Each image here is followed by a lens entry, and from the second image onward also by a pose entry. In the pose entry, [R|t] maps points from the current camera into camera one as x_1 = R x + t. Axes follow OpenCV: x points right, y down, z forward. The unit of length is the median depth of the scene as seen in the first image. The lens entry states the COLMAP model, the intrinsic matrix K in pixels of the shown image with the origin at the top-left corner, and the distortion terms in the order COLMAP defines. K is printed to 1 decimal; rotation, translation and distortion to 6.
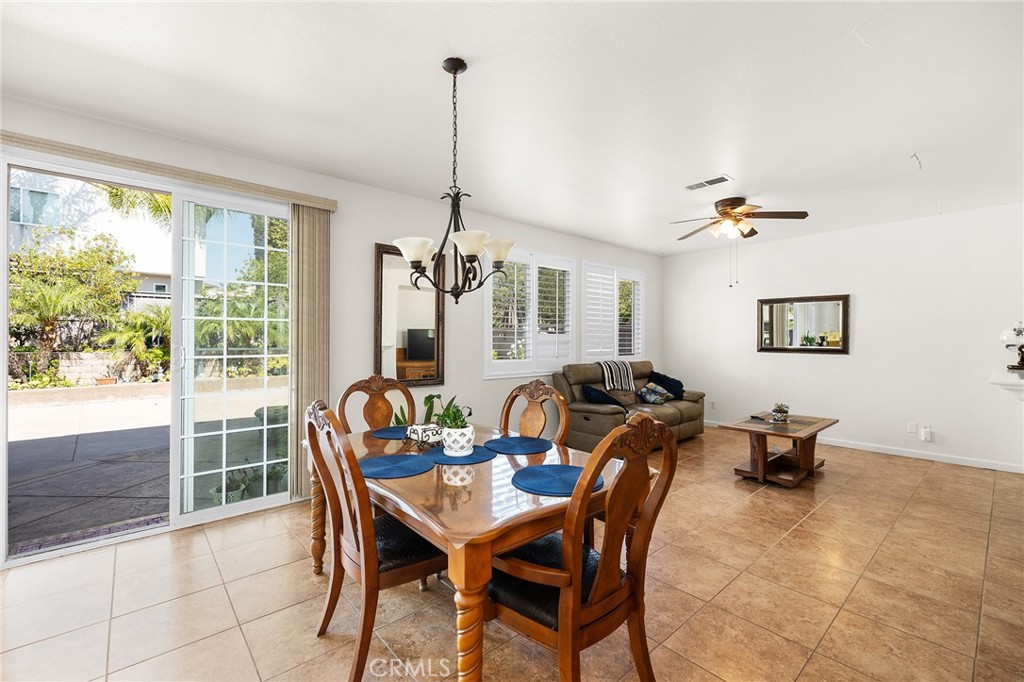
lens RADIAL K [[432.7, 0, 510.8], [0, 432.7, 343.4], [0, 0, 1]] dist [0.002018, -0.000108]
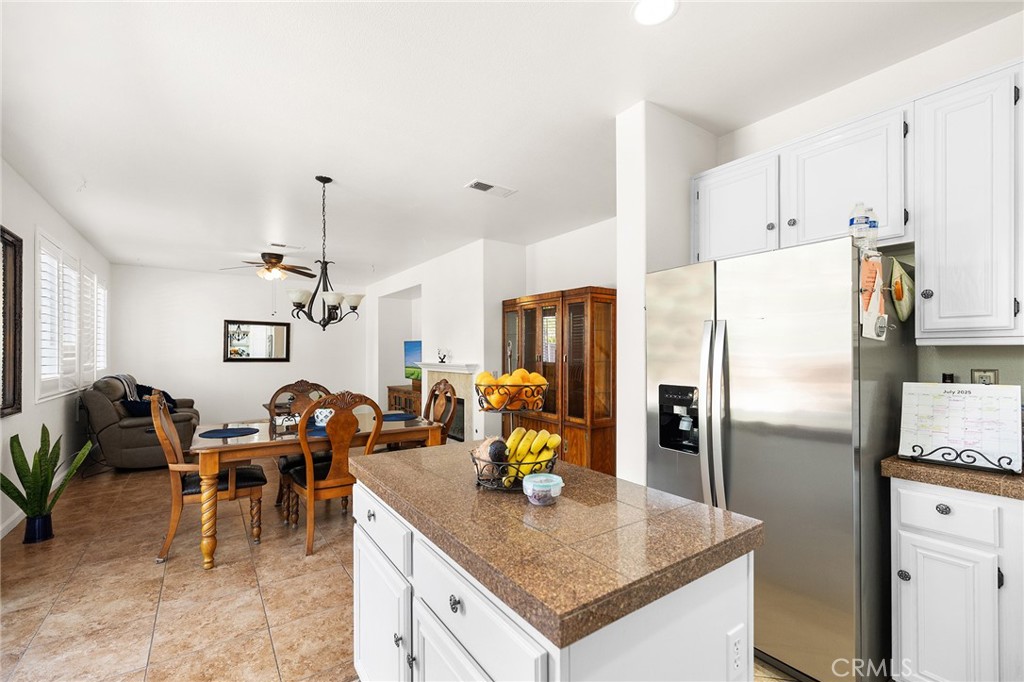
lens RADIAL K [[432.7, 0, 513.7], [0, 432.7, 350.9], [0, 0, 1]] dist [0.002018, -0.000108]
pose [[0.099348, 0.001940, 0.995051, -0.585364], [0.006228, 0.999977, -0.002571, -0.003293], [-0.995033, 0.006453, 0.099334, 0.052278]]
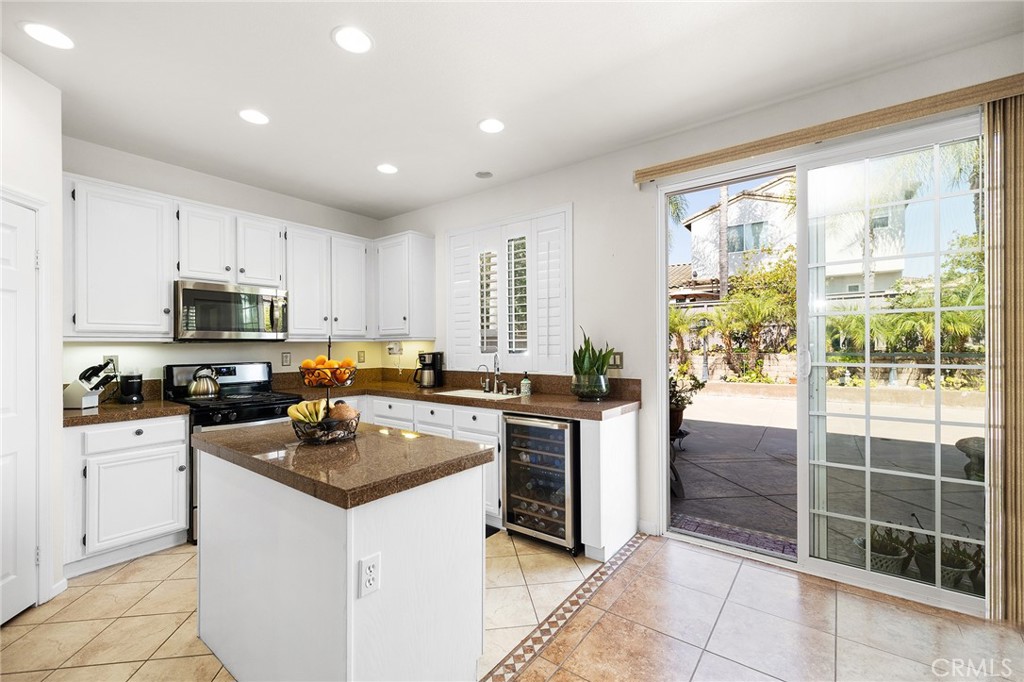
lens RADIAL K [[432.7, 0, 507.7], [0, 432.7, 344.1], [0, 0, 1]] dist [0.002018, -0.000108]
pose [[0.196976, -0.002553, -0.980405, -0.037981], [-0.000489, 0.999996, -0.002702, -0.001568], [0.980408, 0.001012, 0.196974, 0.144923]]
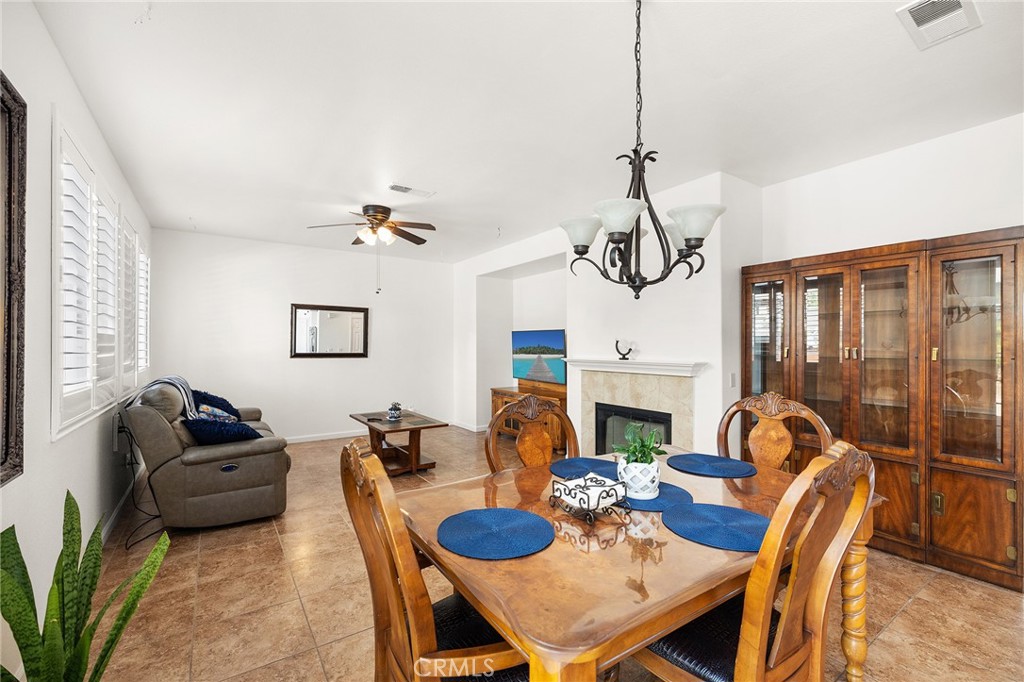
lens RADIAL K [[432.7, 0, 512.0], [0, 432.7, 343.2], [0, 0, 1]] dist [0.002018, -0.000108]
pose [[0.118567, 0.005636, 0.992930, -0.326135], [0.006952, 0.999955, -0.006506, -0.003254], [-0.992922, 0.007675, 0.118522, 0.402980]]
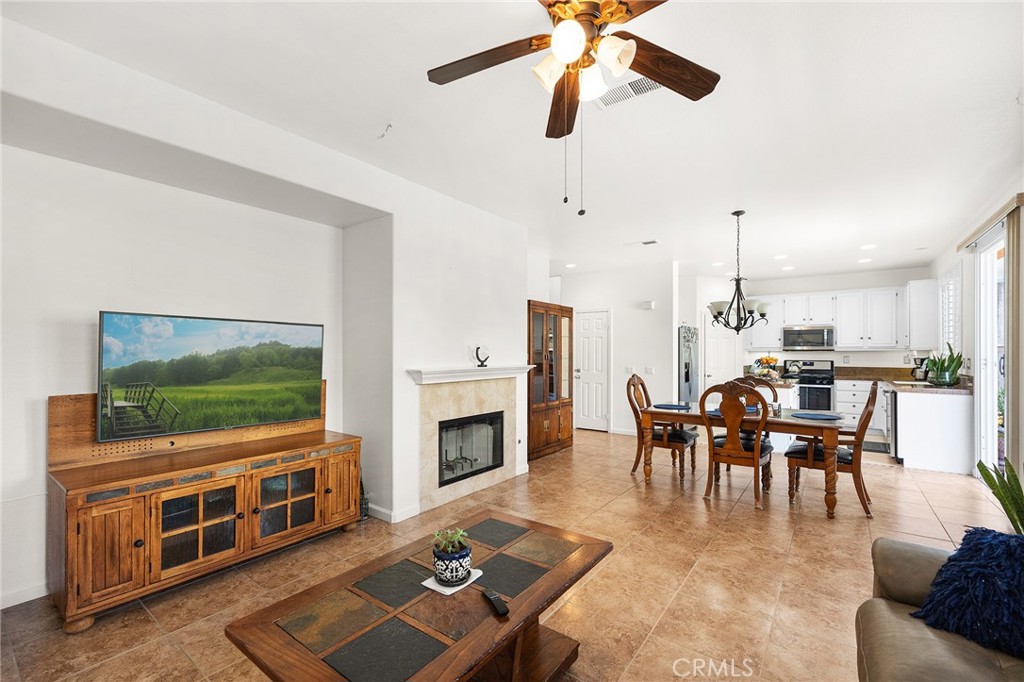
lens RADIAL K [[432.7, 0, 510.8], [0, 432.7, 348.4], [0, 0, 1]] dist [0.002018, -0.000108]
pose [[-0.978418, -0.002448, -0.206619, 0.461735], [-0.001355, 0.999984, -0.005432, -0.005018], [0.206630, -0.005034, -0.978406, 0.968878]]
